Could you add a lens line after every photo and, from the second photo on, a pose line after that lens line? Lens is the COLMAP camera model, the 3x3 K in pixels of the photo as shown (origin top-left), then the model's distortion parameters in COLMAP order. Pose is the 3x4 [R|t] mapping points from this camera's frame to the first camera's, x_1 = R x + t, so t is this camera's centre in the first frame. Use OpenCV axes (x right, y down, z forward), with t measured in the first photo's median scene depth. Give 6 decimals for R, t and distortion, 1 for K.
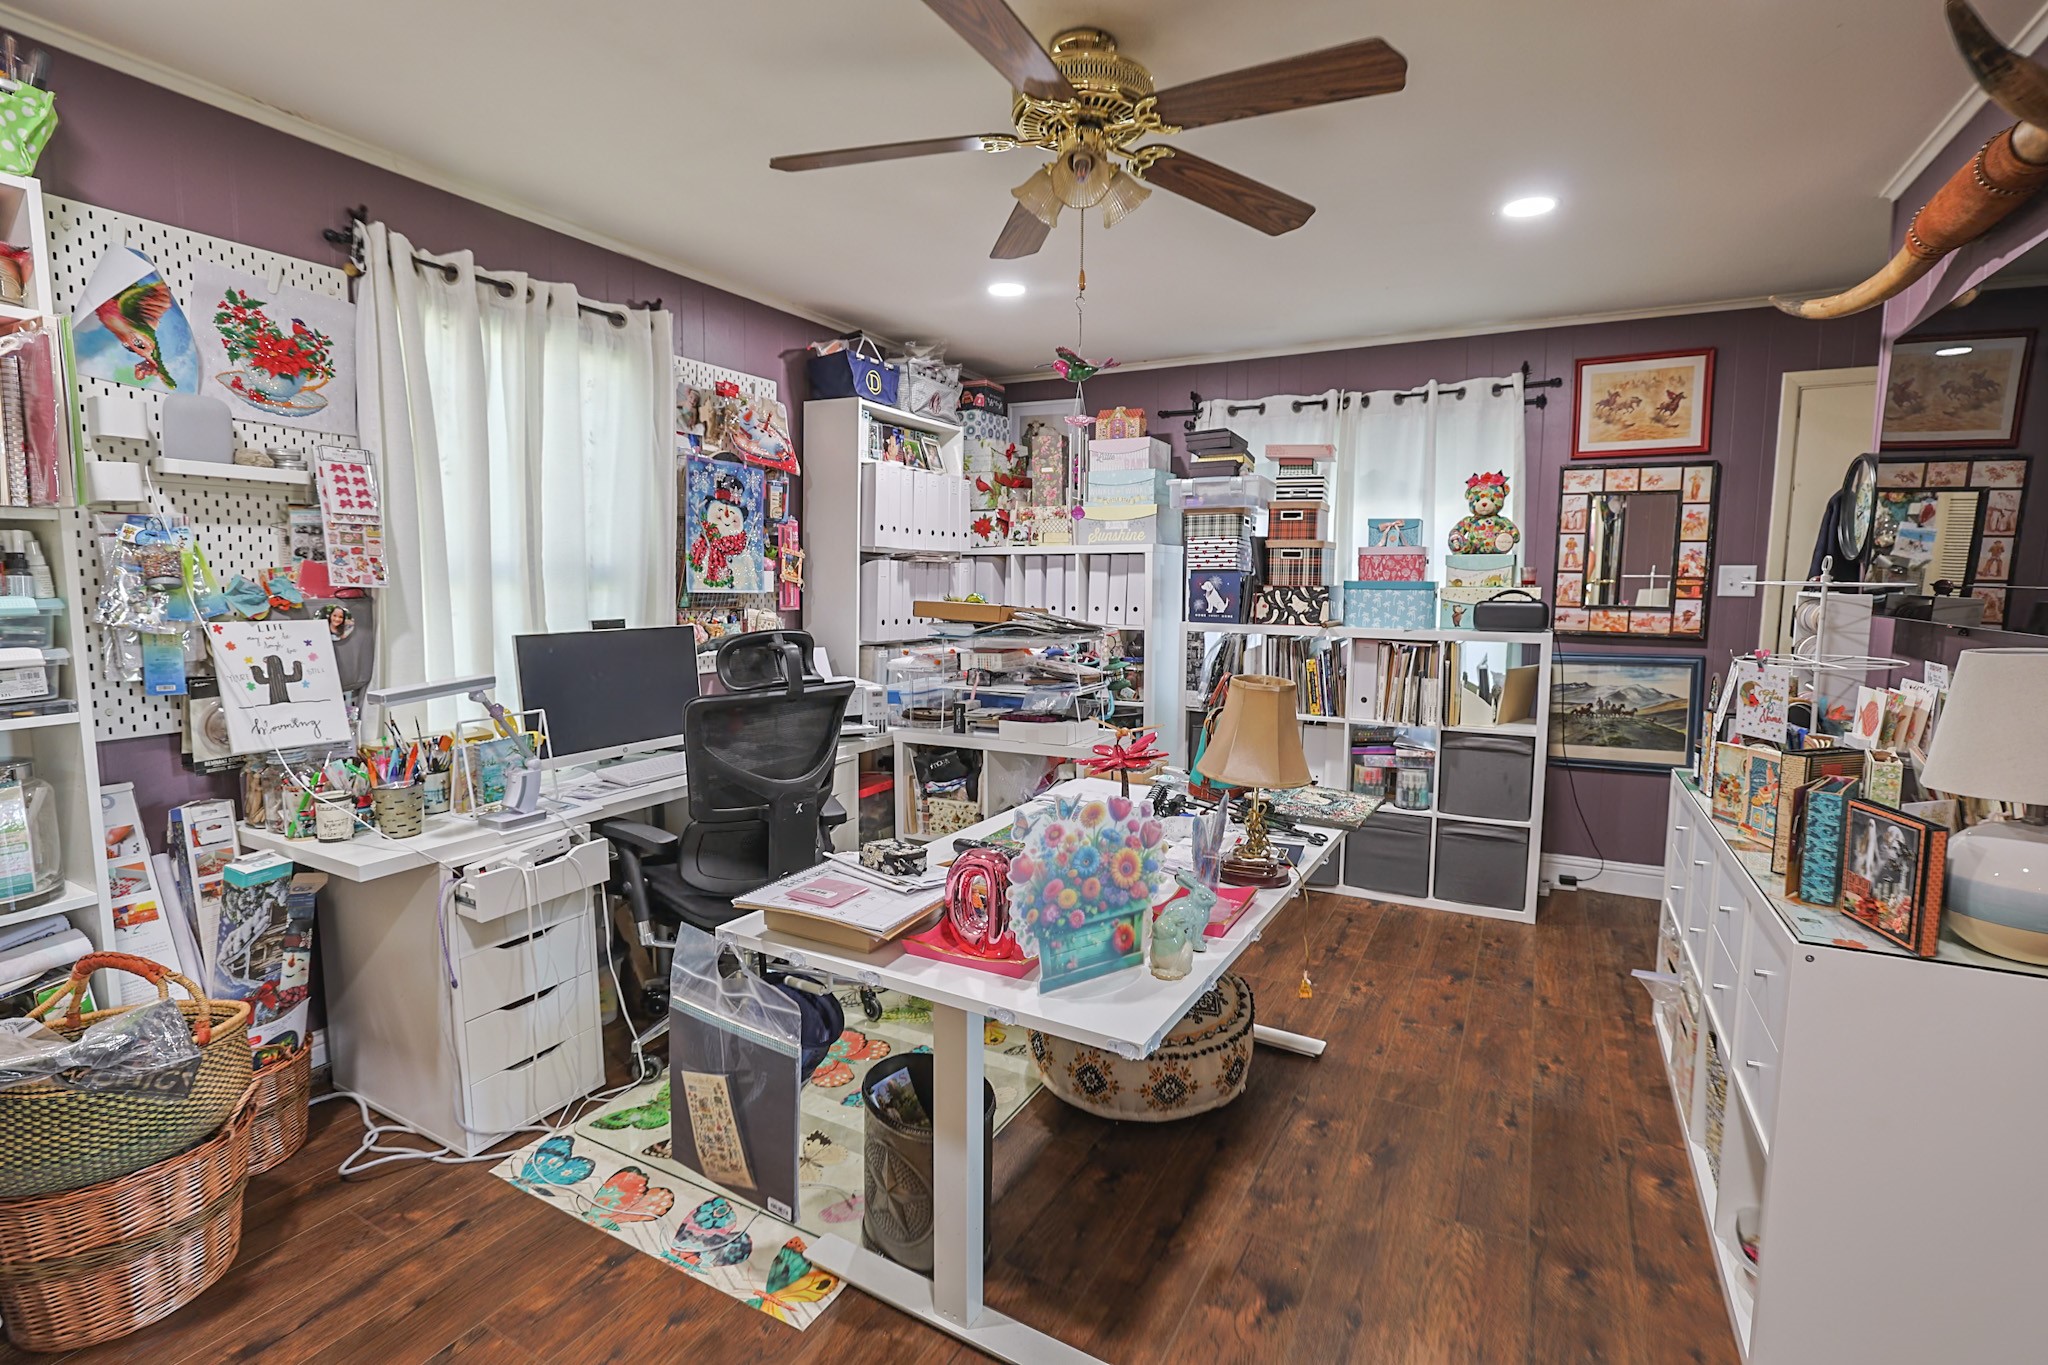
lens RADIAL K [[944.1, 0, 1027.2], [0, 944.1, 671.4], [0, 0, 1]] dist [-0.022197, 0.002671]
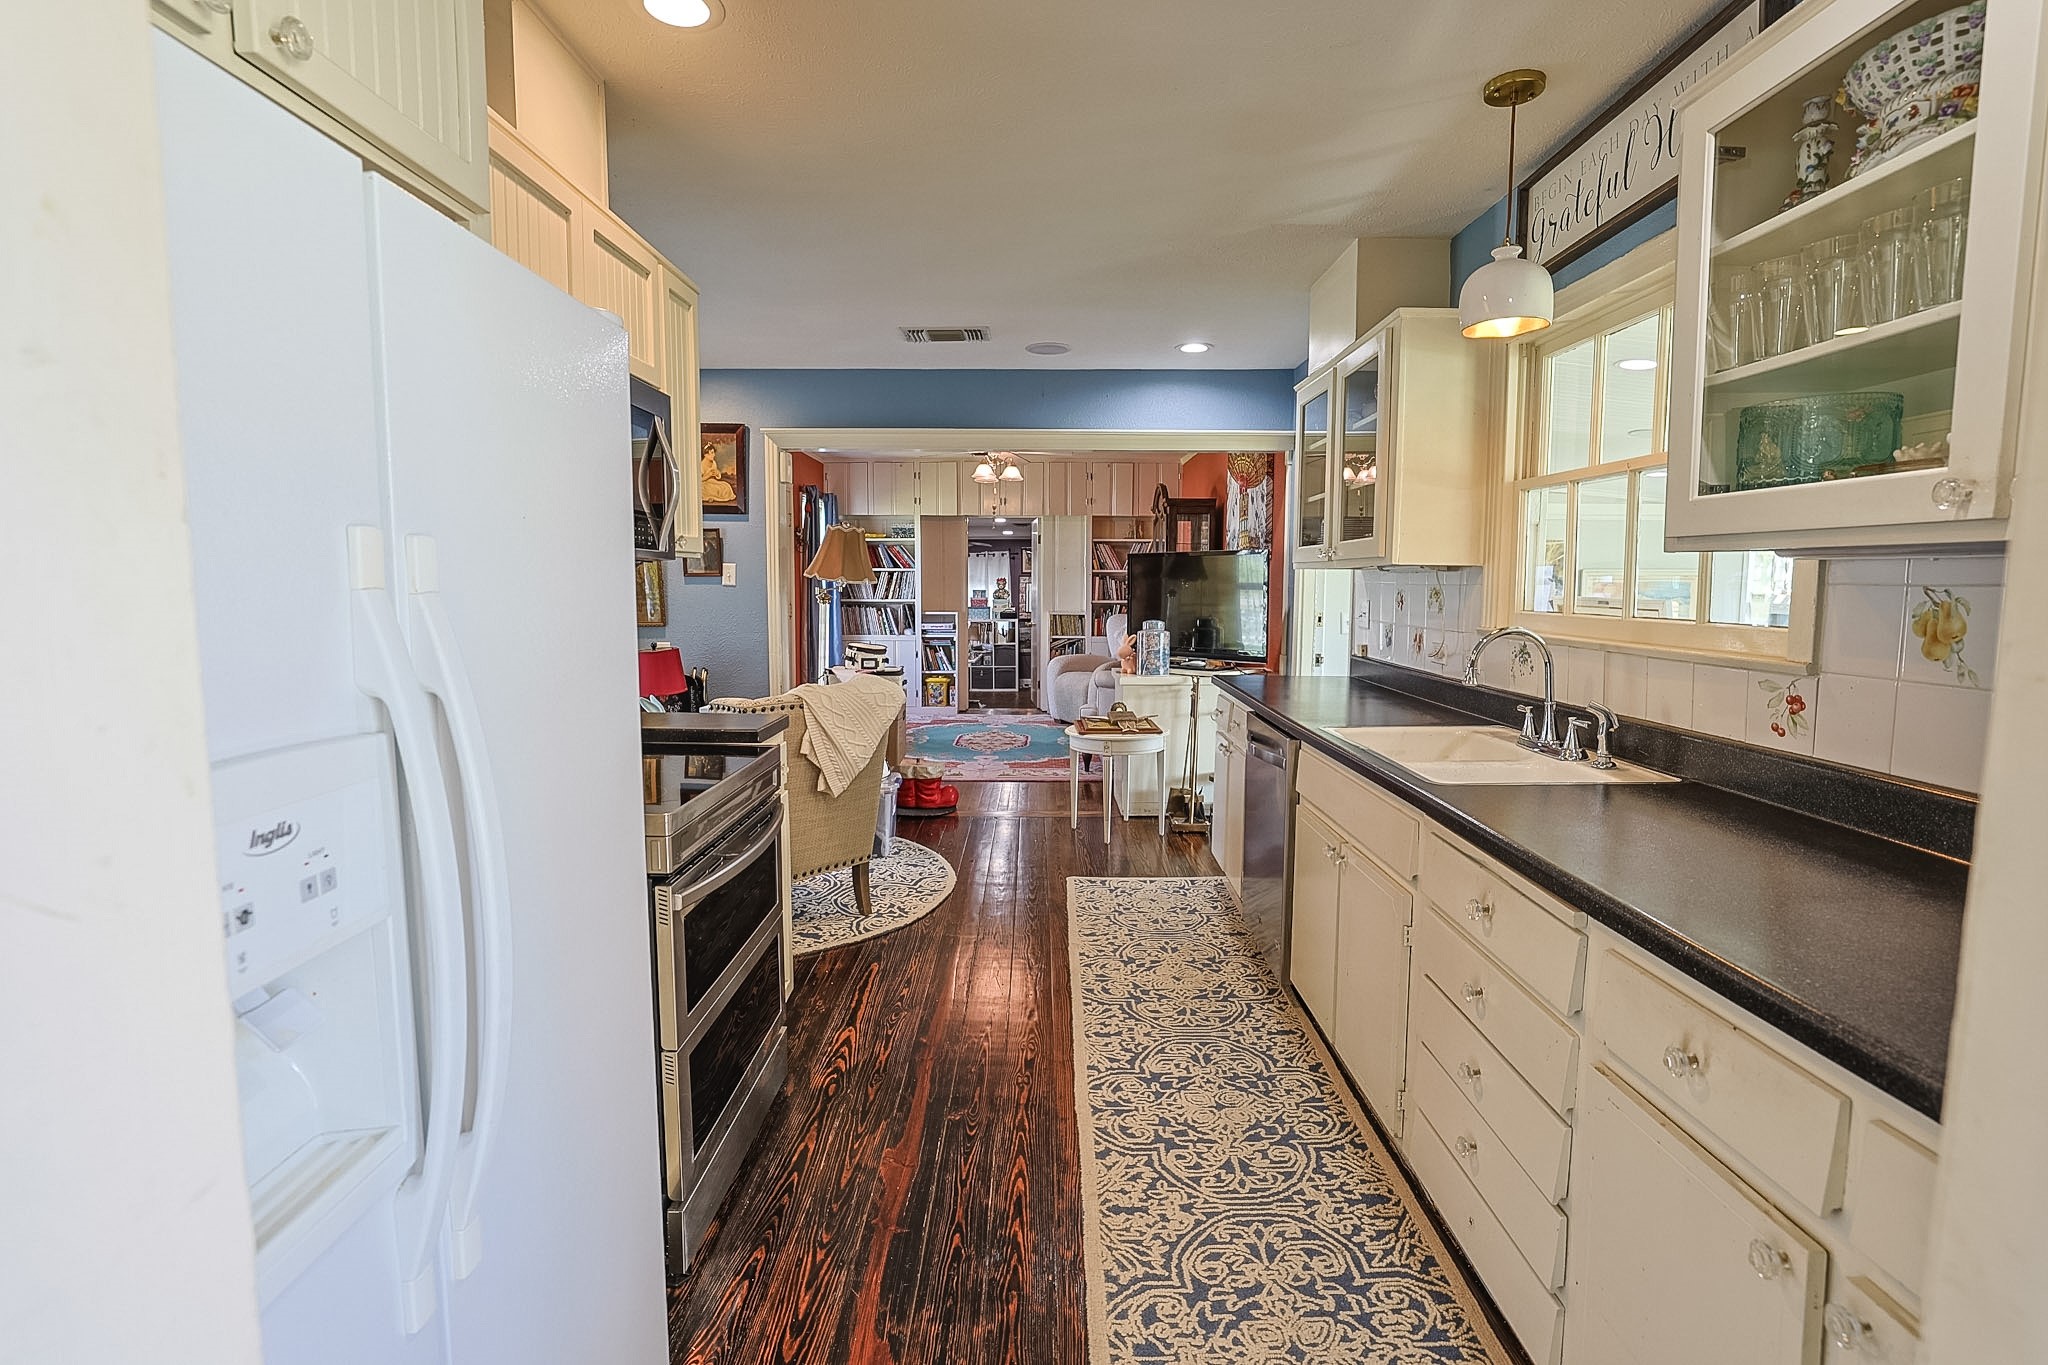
lens RADIAL K [[944.1, 0, 1027.4], [0, 944.1, 674.3], [0, 0, 1]] dist [-0.022197, 0.002671]
pose [[0.885743, -0.048744, 0.461610, -1.214511], [0.048816, 0.998738, 0.011795, 0.140262], [-0.461603, 0.012086, 0.887004, -2.465690]]
